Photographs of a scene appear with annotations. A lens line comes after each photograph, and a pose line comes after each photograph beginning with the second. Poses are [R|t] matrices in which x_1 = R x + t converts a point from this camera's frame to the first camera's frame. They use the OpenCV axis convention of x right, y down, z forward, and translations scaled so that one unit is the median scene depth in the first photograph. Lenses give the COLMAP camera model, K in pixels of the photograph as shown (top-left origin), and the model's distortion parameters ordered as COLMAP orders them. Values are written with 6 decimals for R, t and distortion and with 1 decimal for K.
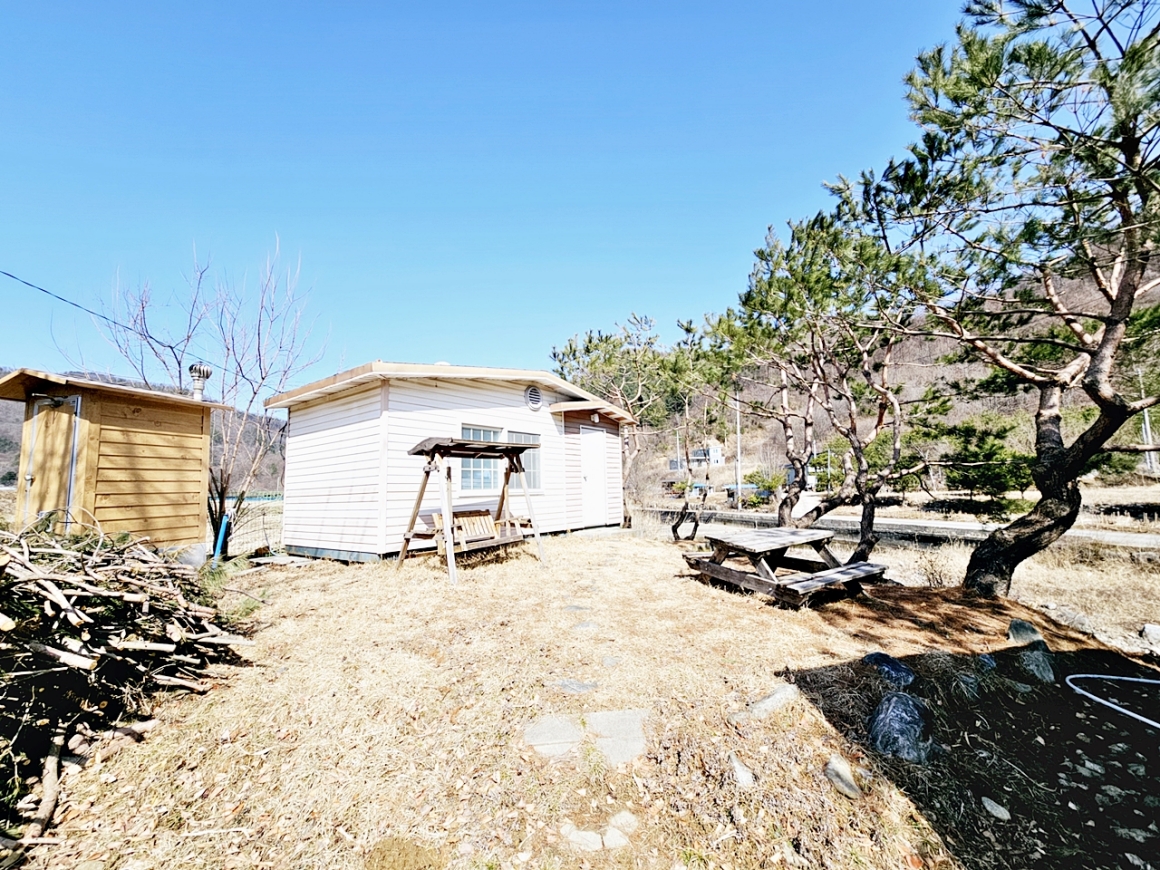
lens RADIAL K [[472.9, 0, 580.0], [0, 472.9, 435.0], [0, 0, 1]] dist [-0.001034, 0.000556]
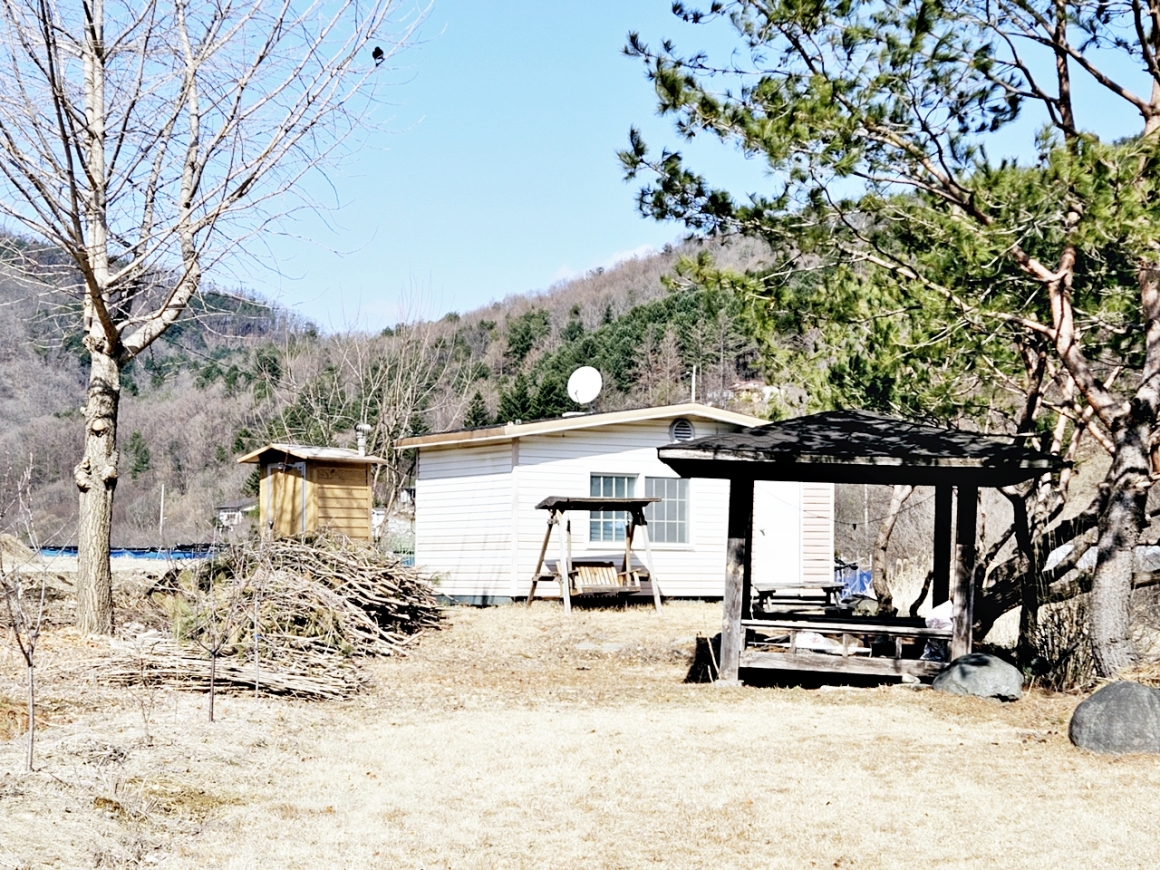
lens RADIAL K [[2124.5, 0, 580.0], [0, 2124.5, 435.0], [0, 0, 1]] dist [0.040183, 0.066523]
pose [[0.936058, 0.007676, -0.351761, 1.345677], [0.011608, 0.998544, 0.052678, -0.354859], [0.351654, -0.053393, 0.934606, -3.271043]]
